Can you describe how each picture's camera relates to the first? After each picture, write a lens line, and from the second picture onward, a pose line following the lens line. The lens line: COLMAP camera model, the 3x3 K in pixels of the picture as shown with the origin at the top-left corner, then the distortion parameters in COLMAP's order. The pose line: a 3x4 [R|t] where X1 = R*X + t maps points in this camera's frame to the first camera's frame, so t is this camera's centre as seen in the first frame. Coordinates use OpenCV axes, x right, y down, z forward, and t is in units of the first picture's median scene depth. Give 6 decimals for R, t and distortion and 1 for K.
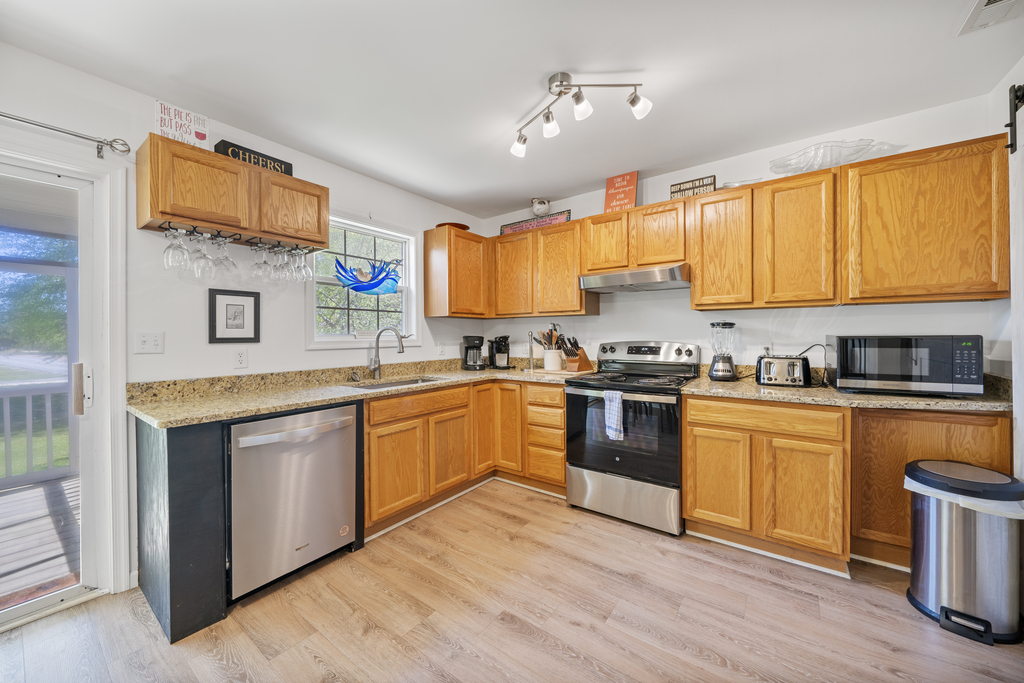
lens RADIAL K [[382.4, 0, 501.6], [0, 382.4, 337.6], [0, 0, 1]] dist [0.001218, -0.000103]
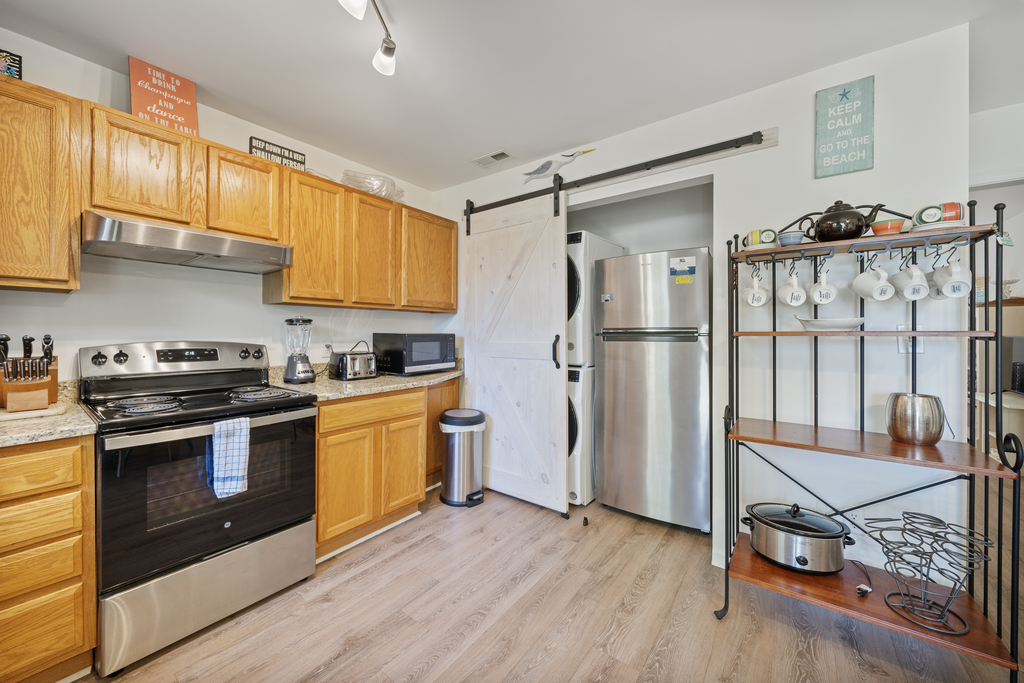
lens RADIAL K [[382.4, 0, 504.8], [0, 382.4, 332.3], [0, 0, 1]] dist [0.001218, -0.000103]
pose [[0.011059, 0.004068, 0.999931, -0.302369], [0.003637, 0.999985, -0.004109, -0.001904], [-0.999932, 0.003682, 0.011044, 0.471011]]
